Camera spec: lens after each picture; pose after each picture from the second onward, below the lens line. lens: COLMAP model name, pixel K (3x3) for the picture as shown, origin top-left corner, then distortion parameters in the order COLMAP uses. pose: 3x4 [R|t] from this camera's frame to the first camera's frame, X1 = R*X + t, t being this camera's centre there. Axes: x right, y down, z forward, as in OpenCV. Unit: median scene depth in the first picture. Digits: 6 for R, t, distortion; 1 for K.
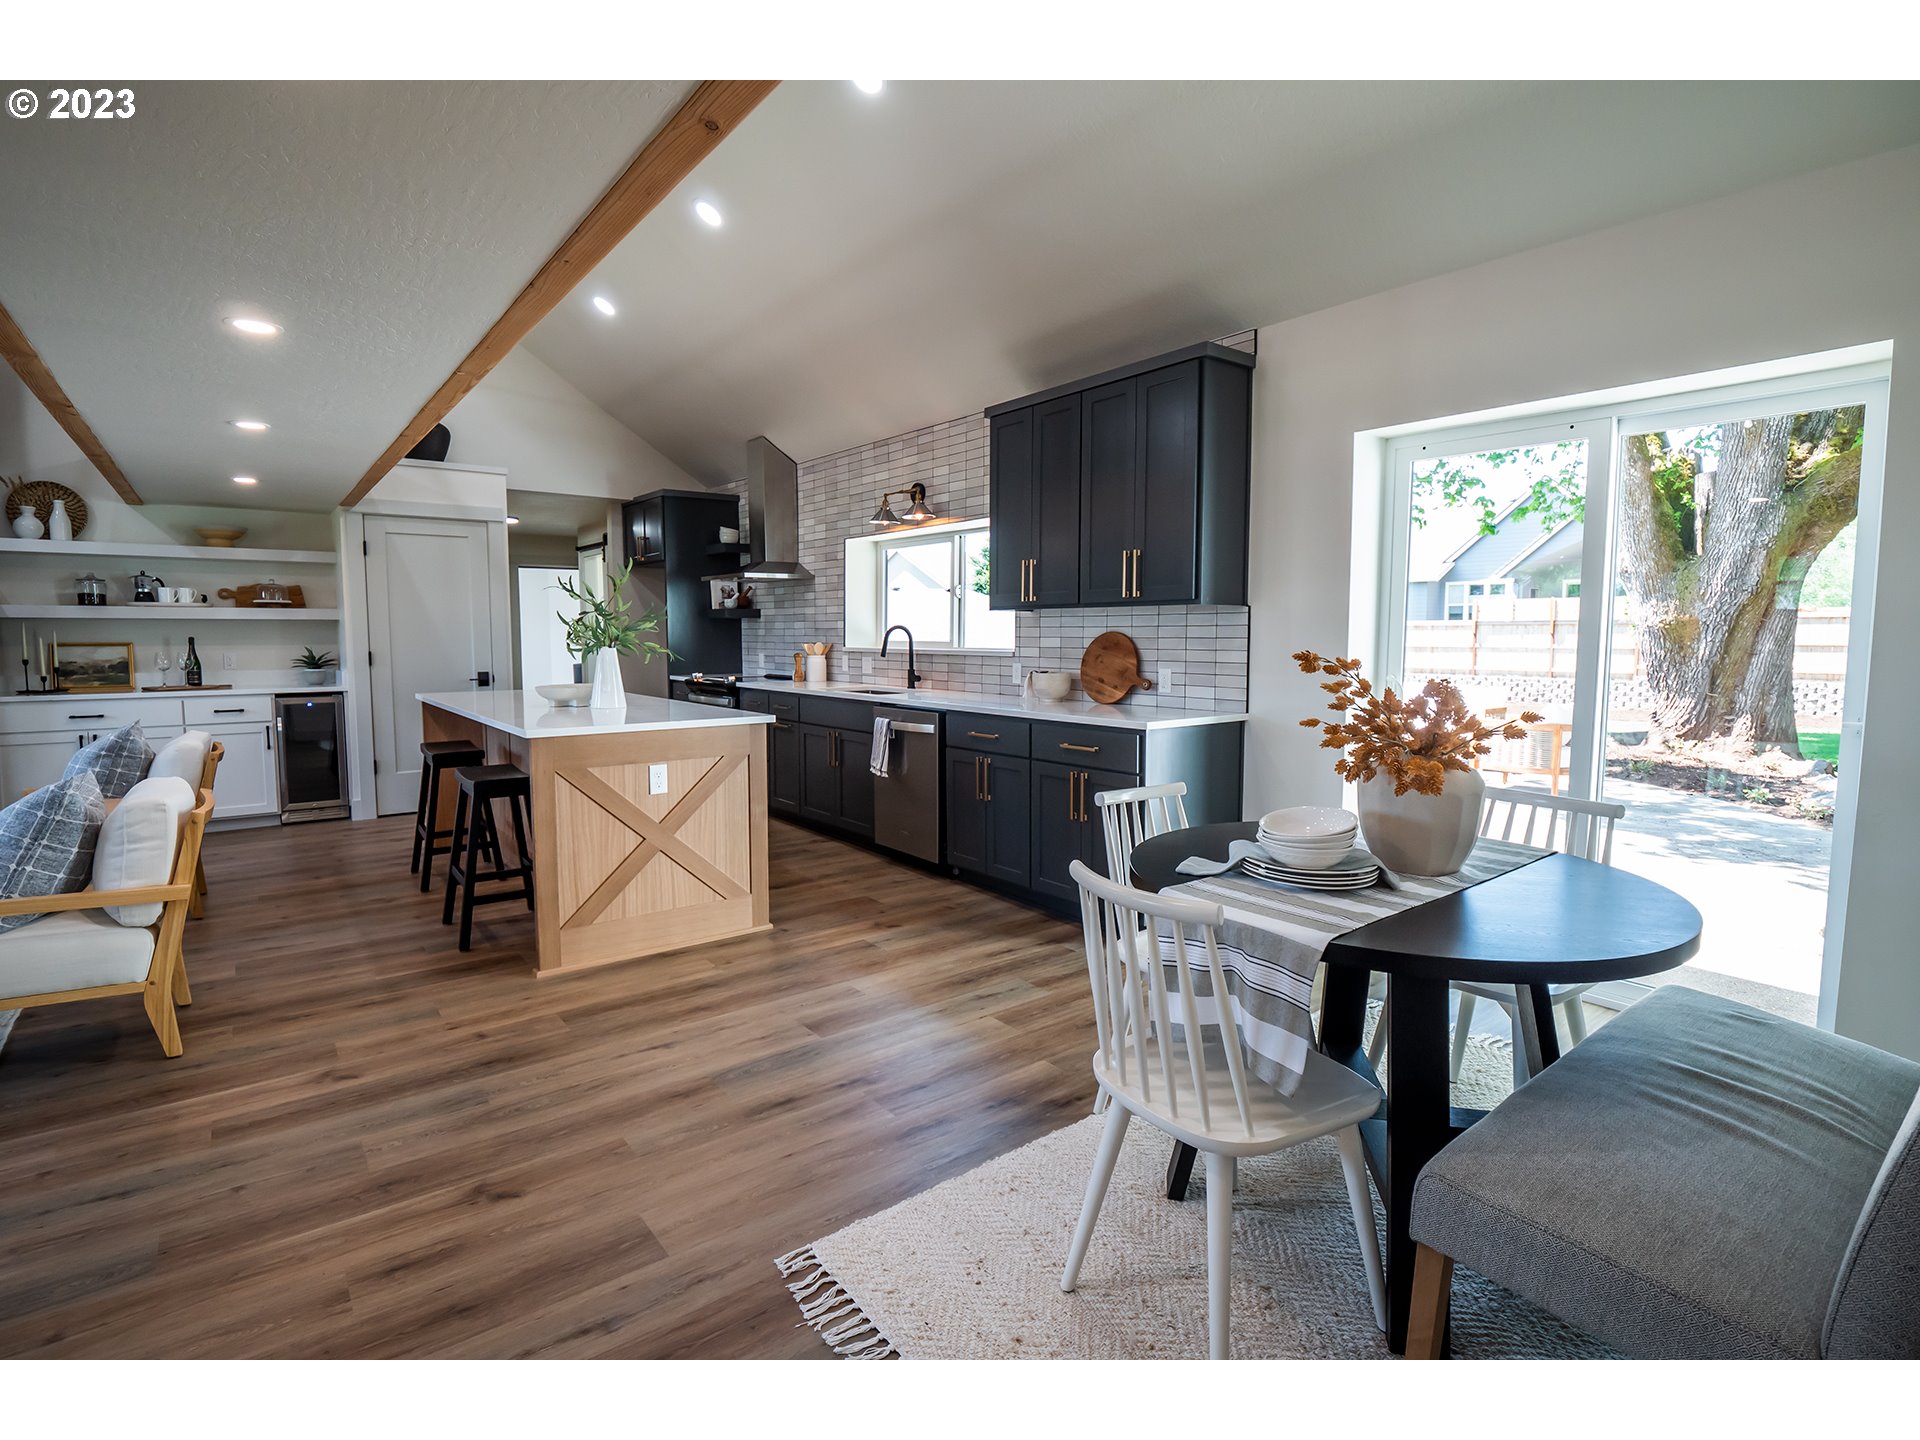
lens RADIAL K [[938.2, 0, 960.0], [0, 938.2, 720.0], [0, 0, 1]] dist [0.003420, 0.000931]
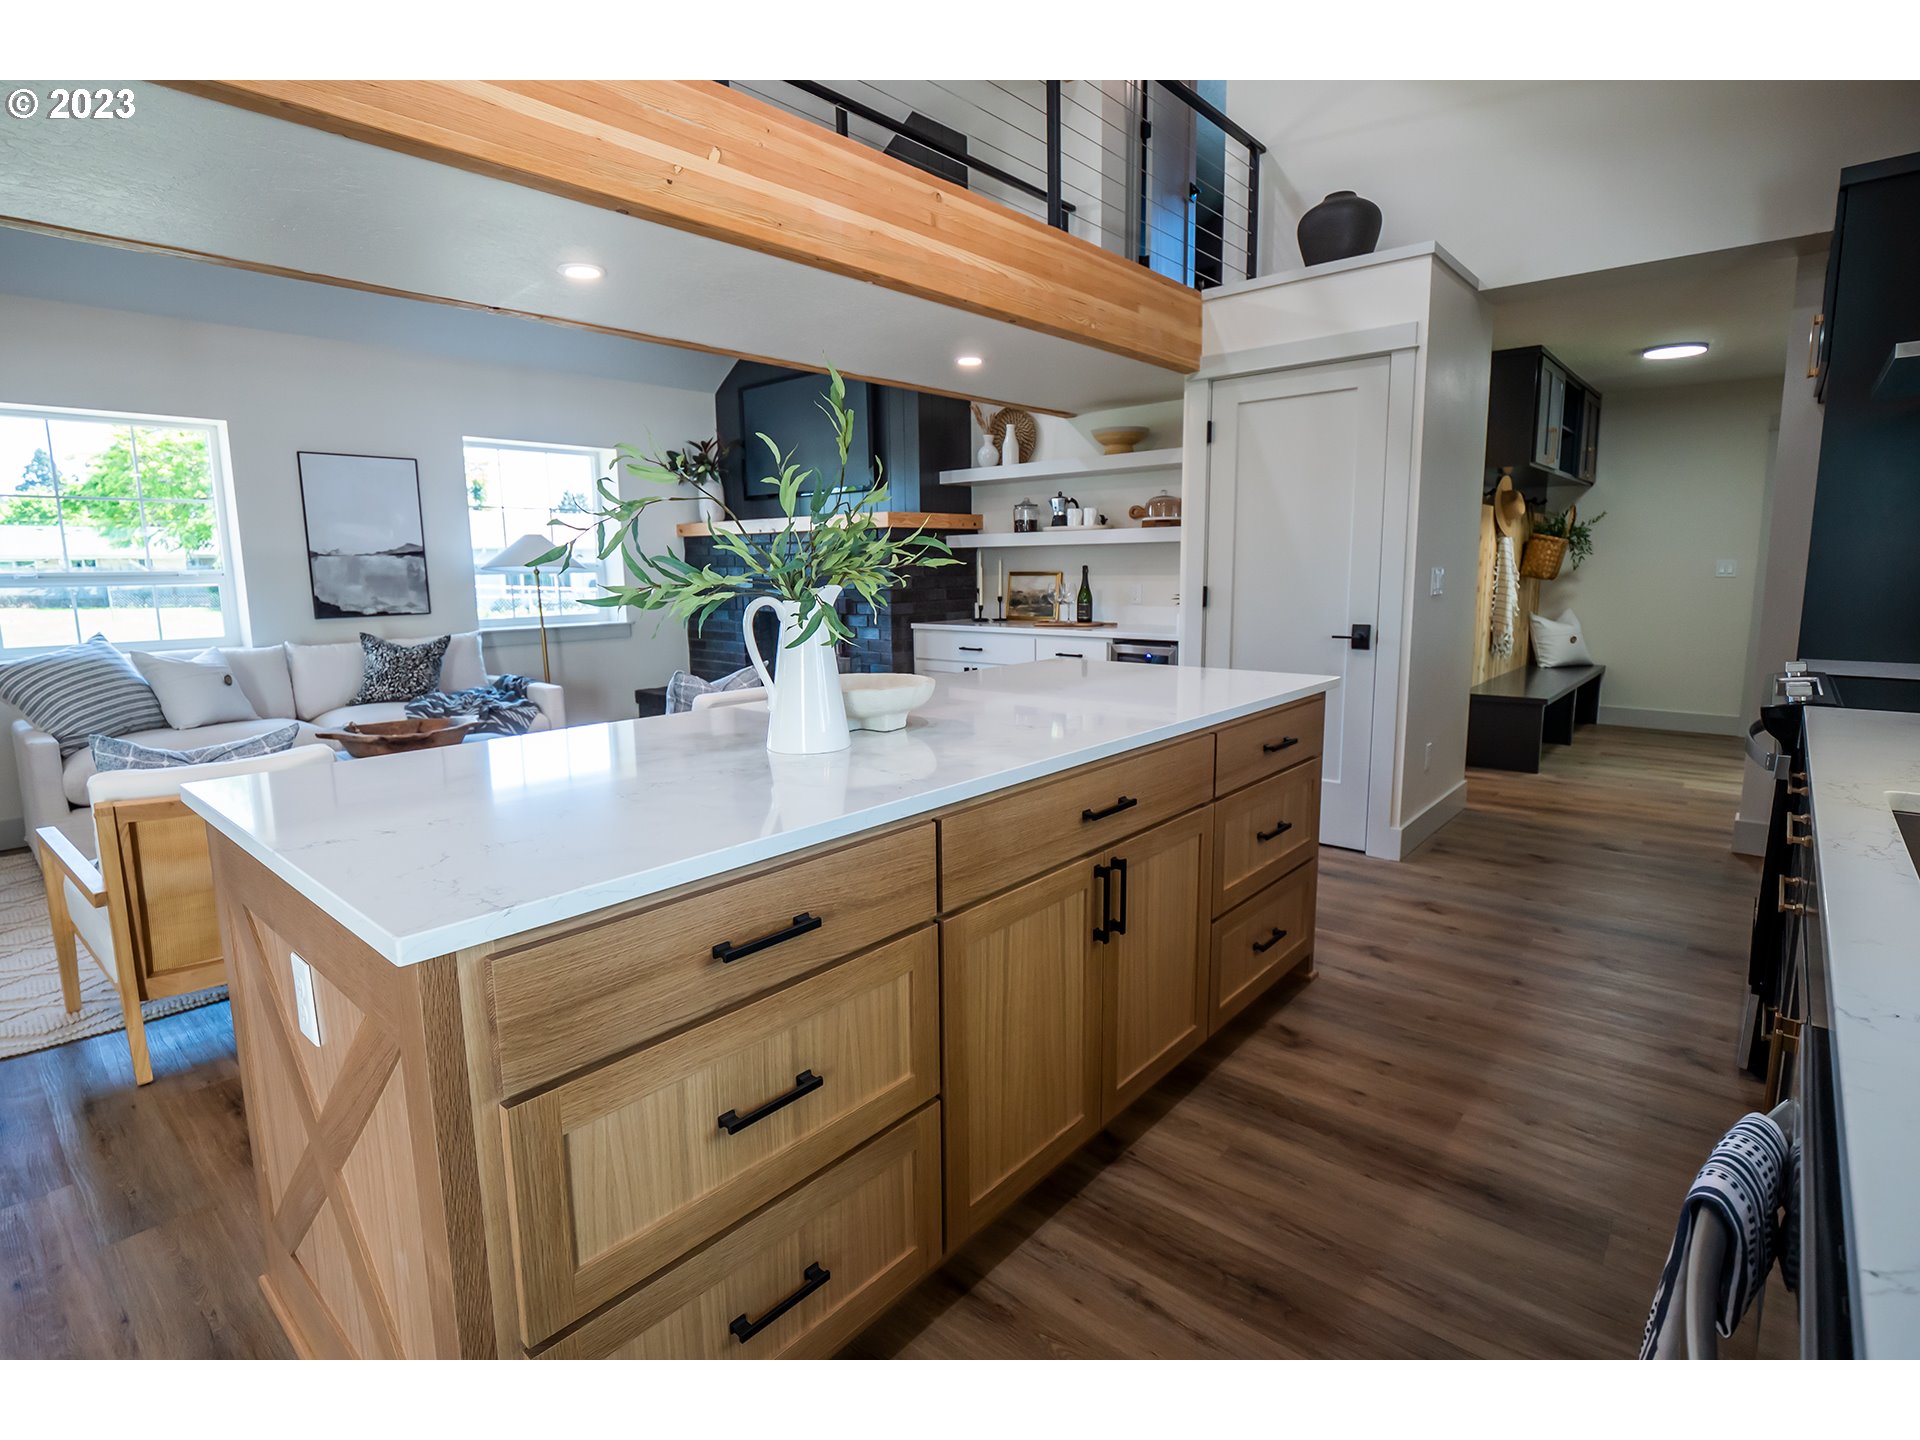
lens RADIAL K [[938.2, 0, 960.0], [0, 938.2, 720.0], [0, 0, 1]] dist [0.003420, 0.000931]
pose [[0.189039, 0.161683, -0.968567, 0.019870], [-0.075220, 0.985838, 0.149885, -0.070697], [0.979084, 0.044521, 0.198523, 0.741325]]
